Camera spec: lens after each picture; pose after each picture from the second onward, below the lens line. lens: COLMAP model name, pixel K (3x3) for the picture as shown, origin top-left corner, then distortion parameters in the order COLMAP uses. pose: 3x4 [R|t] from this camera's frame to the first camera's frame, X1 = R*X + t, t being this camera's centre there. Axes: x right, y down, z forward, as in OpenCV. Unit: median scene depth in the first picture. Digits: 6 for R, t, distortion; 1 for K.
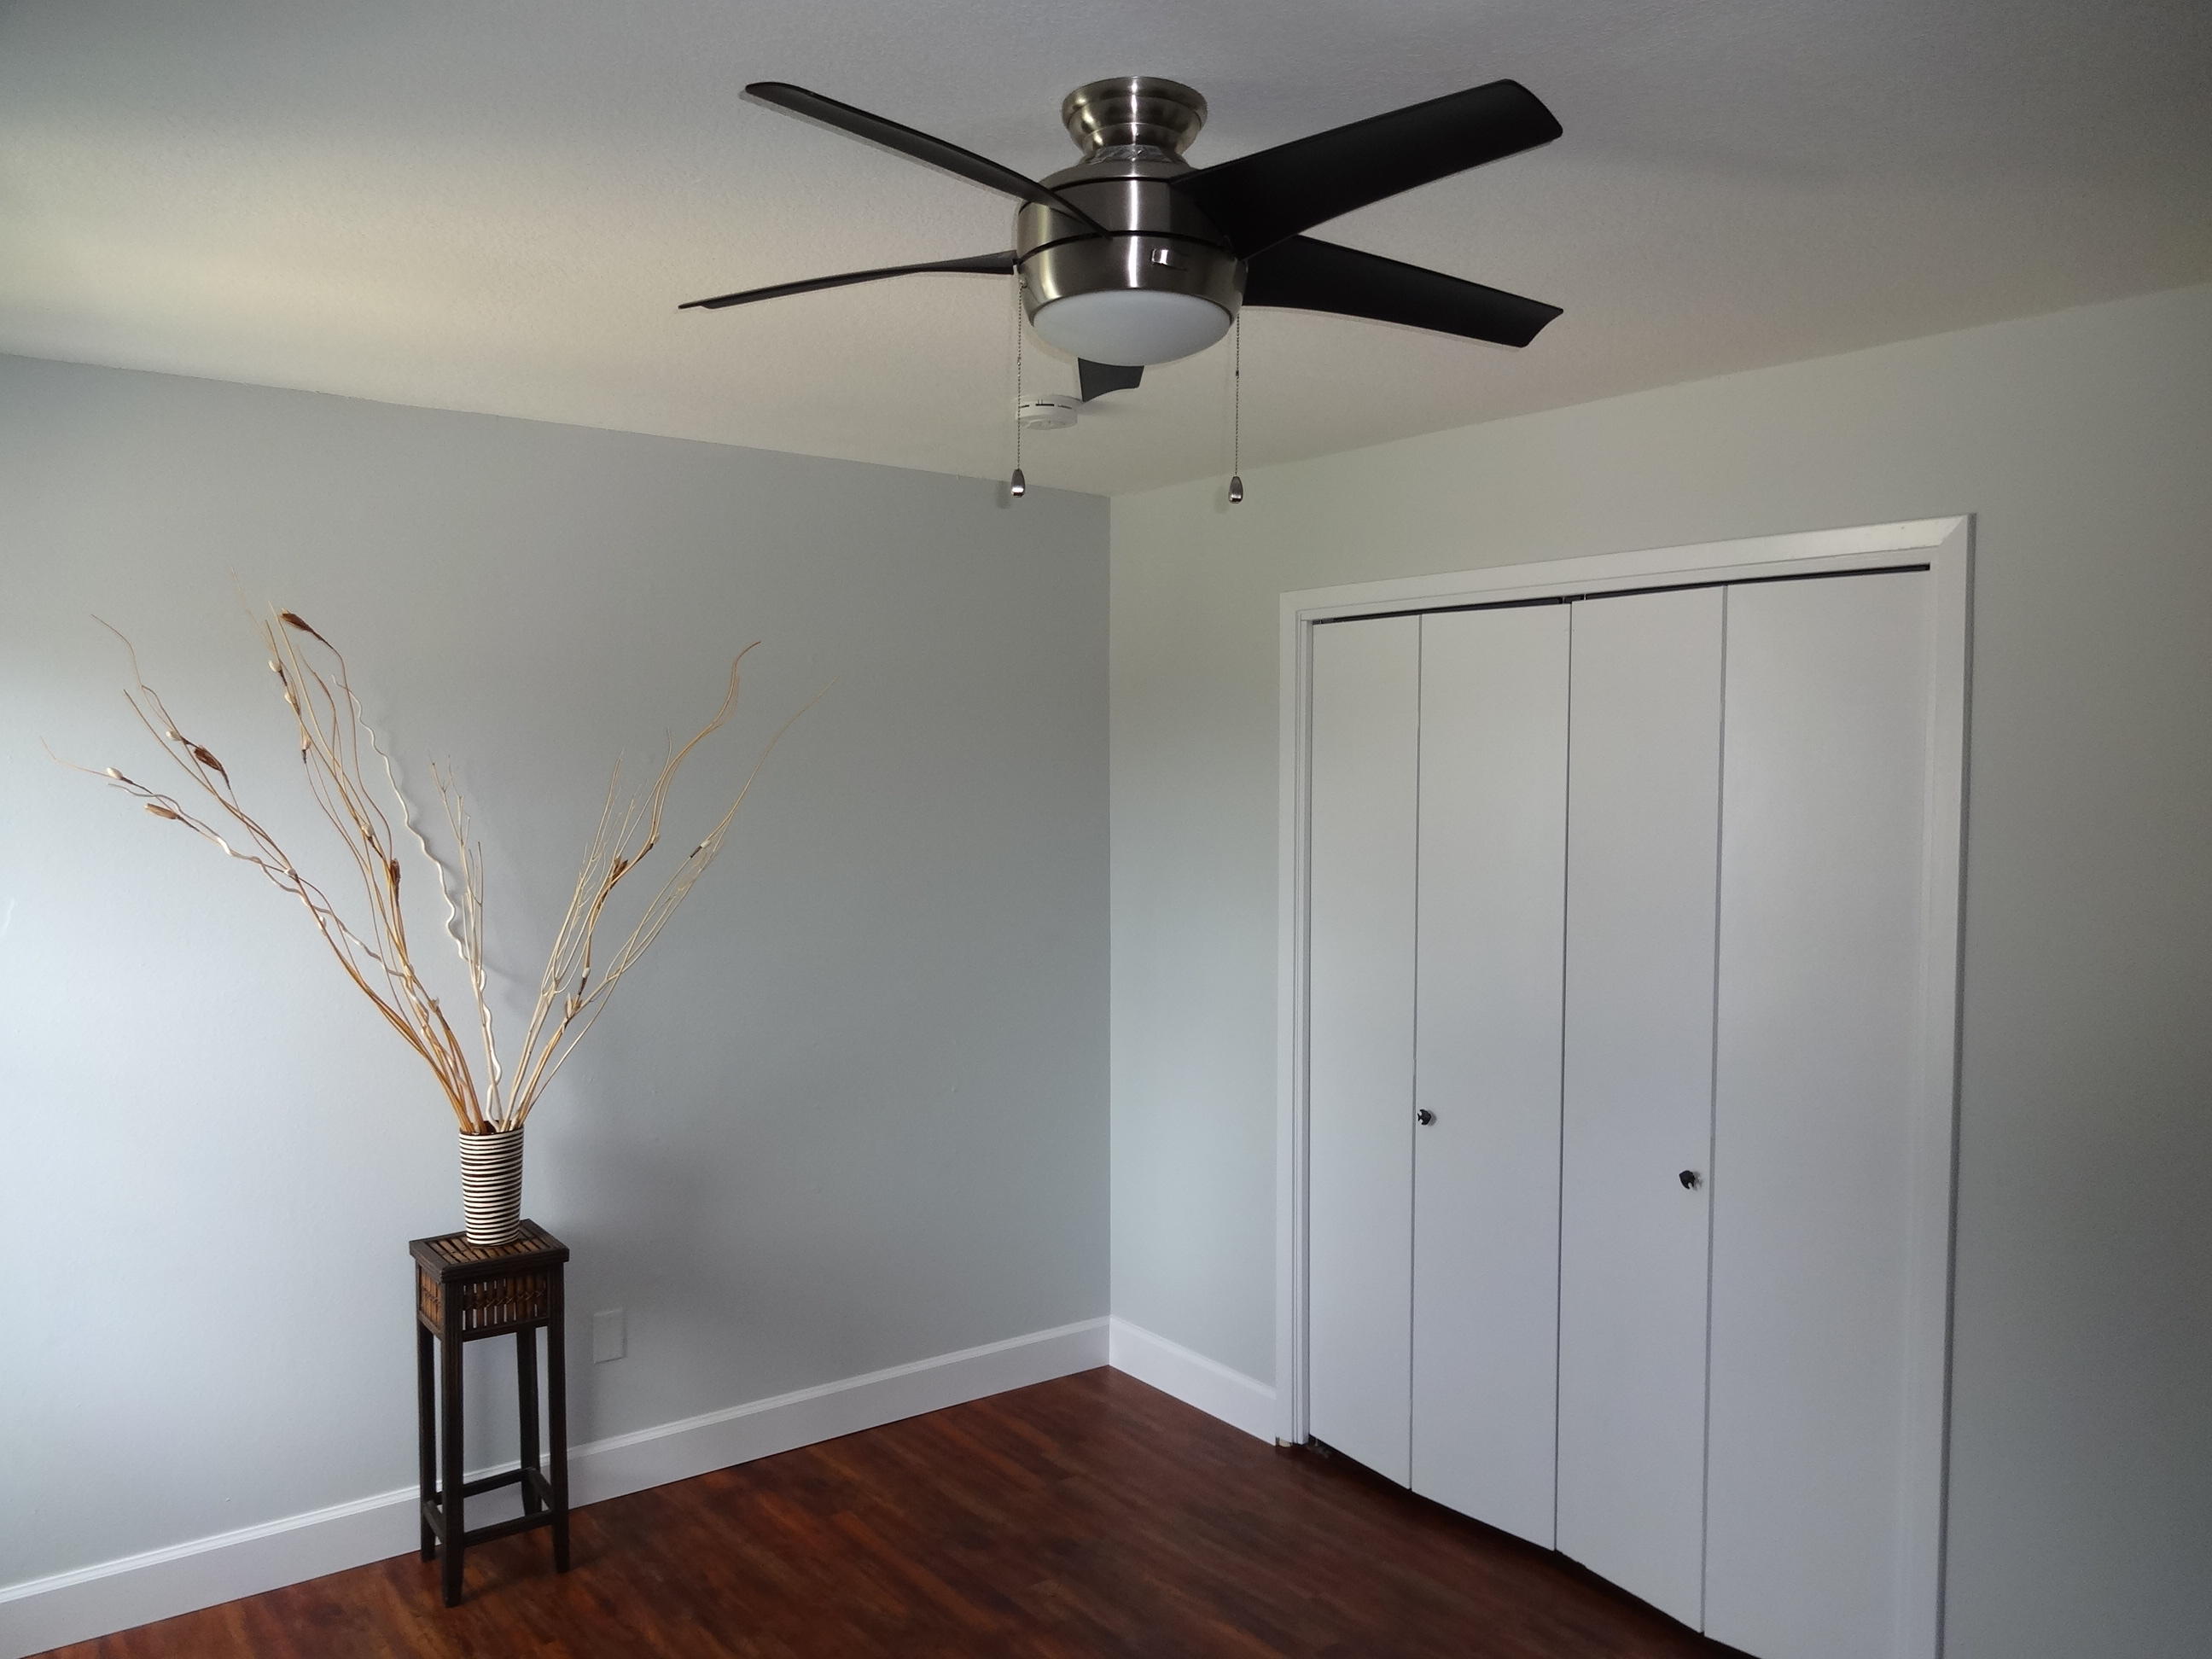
lens RADIAL K [[1646.3, 0, 1113.0], [0, 1646.3, 823.1], [0, 0, 1]] dist [-0.008357, 0.006002]
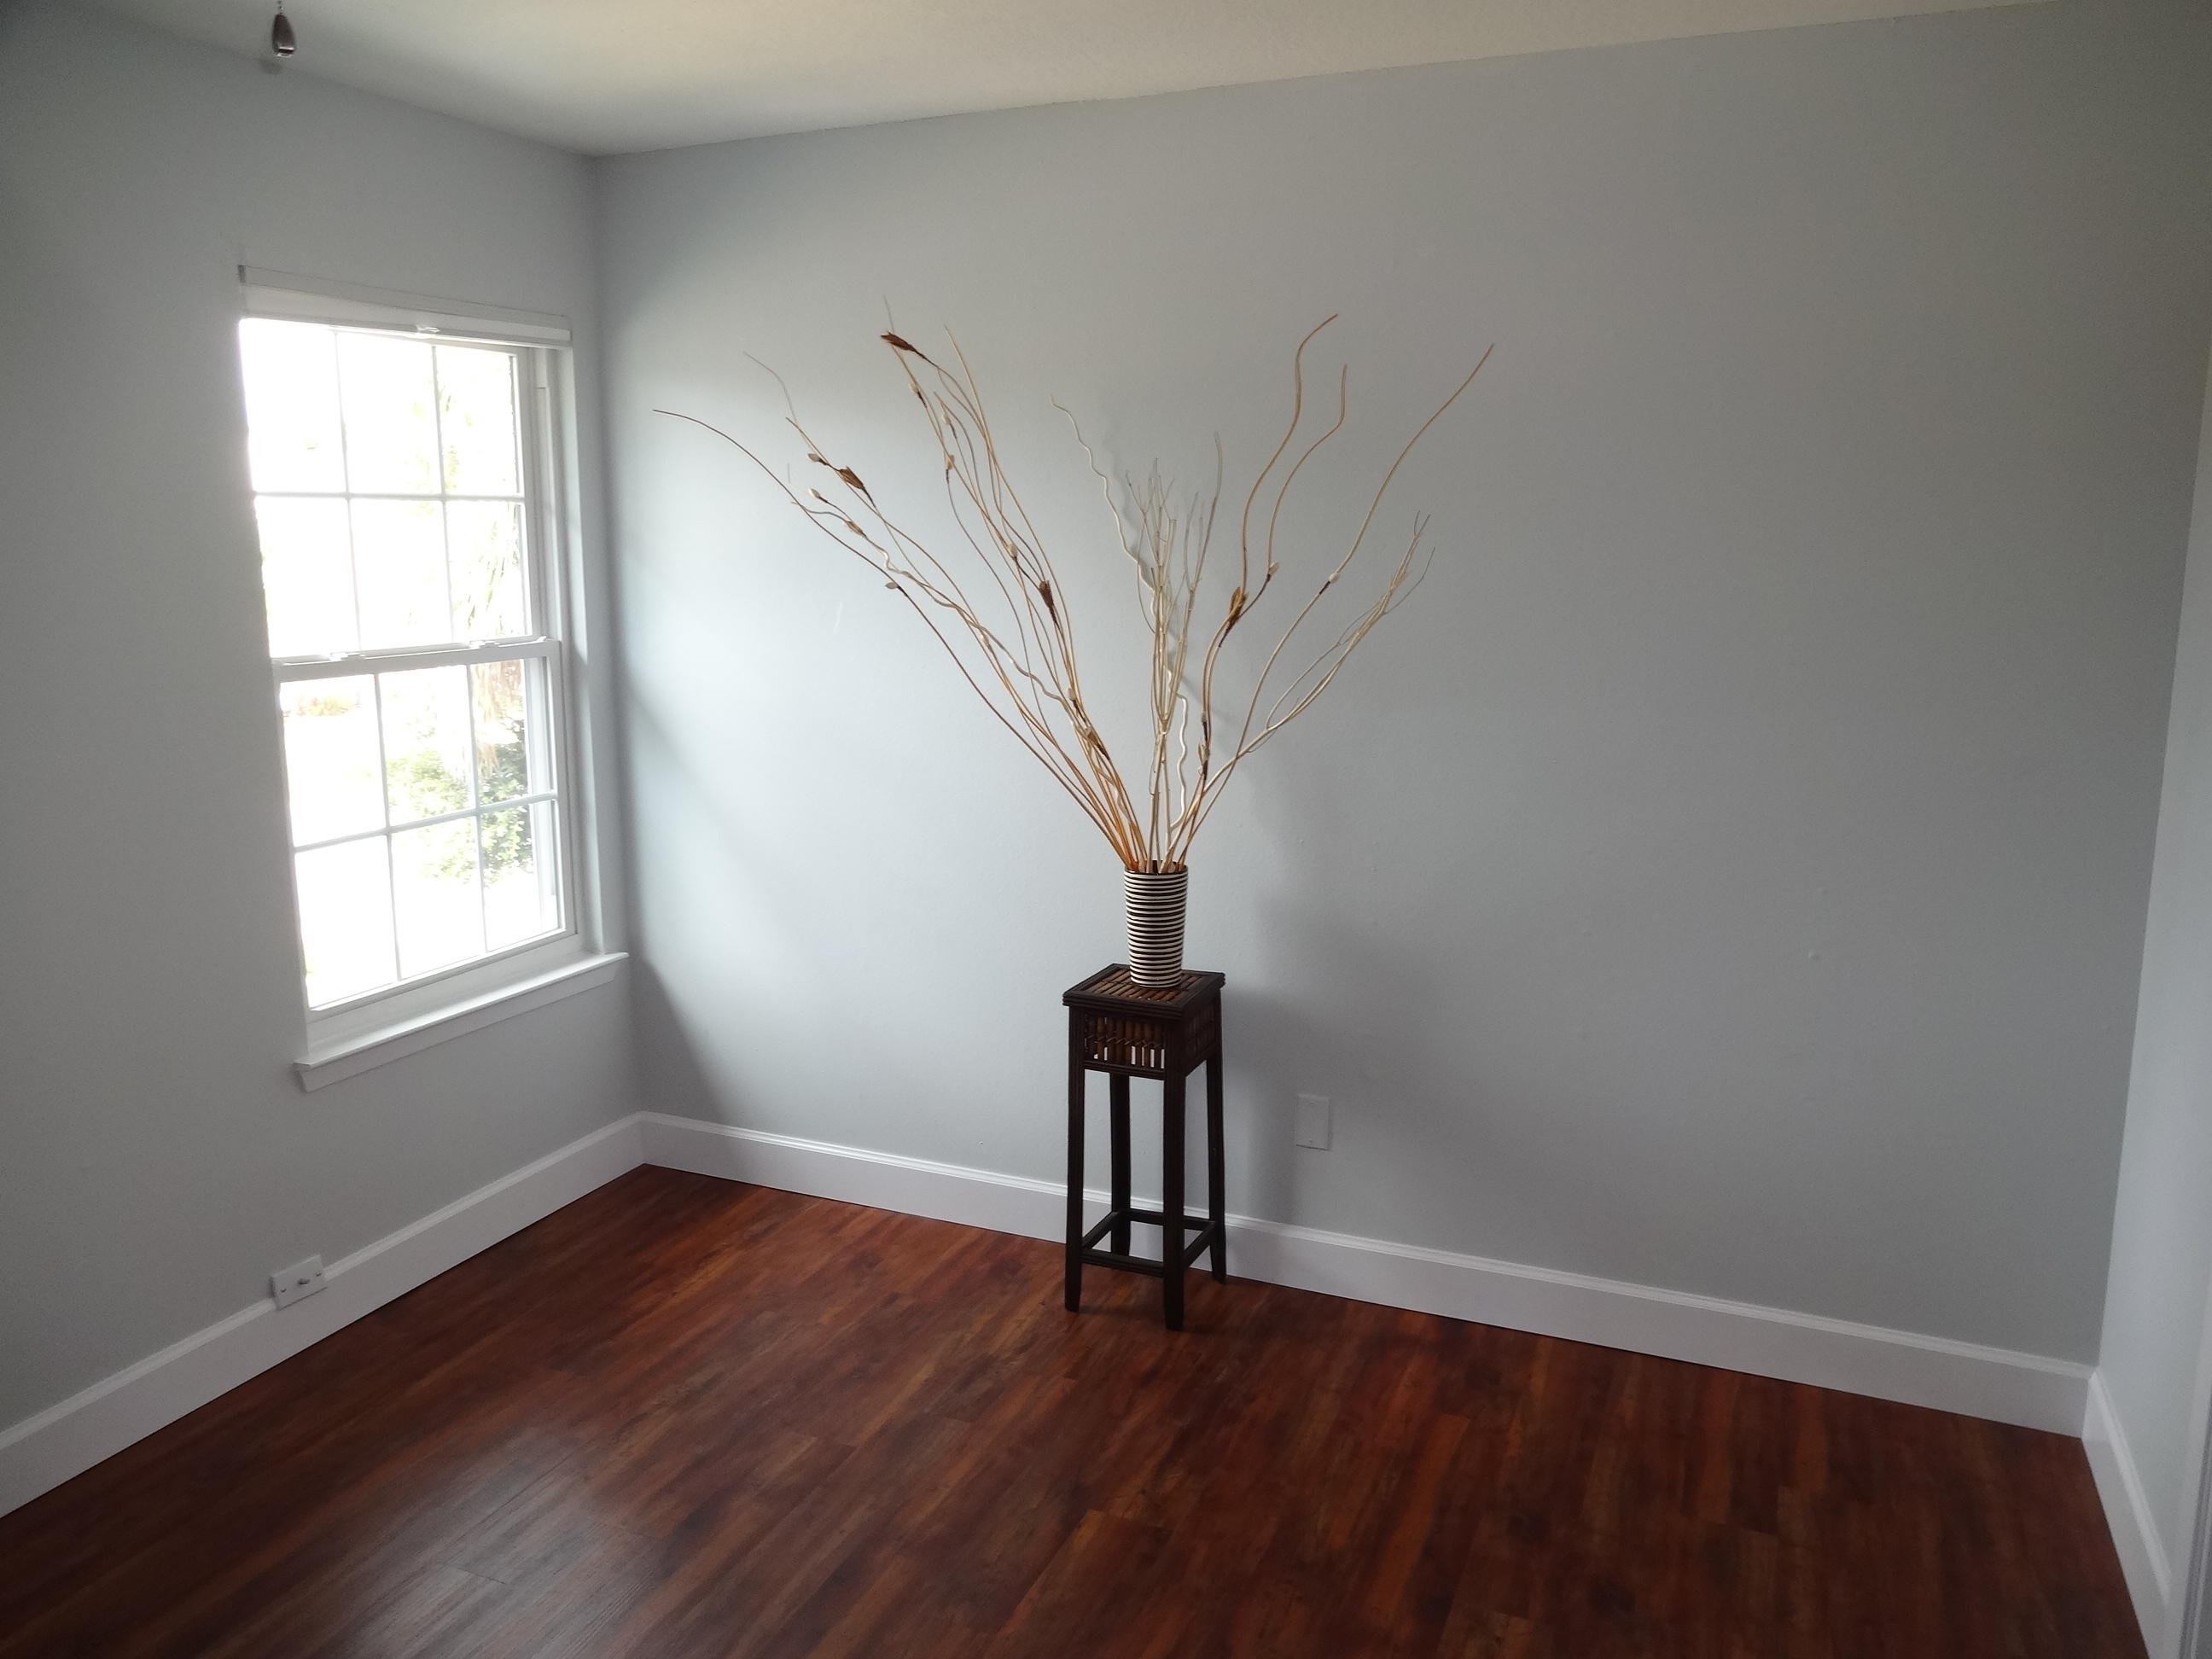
lens RADIAL K [[1646.3, 0, 1113.0], [0, 1646.3, 823.1], [0, 0, 1]] dist [-0.008357, 0.006002]
pose [[0.496451, 0.156671, -0.853809, 0.430682], [-0.031704, 0.986194, 0.162529, 0.003077], [0.867485, -0.053619, 0.494564, 0.502102]]
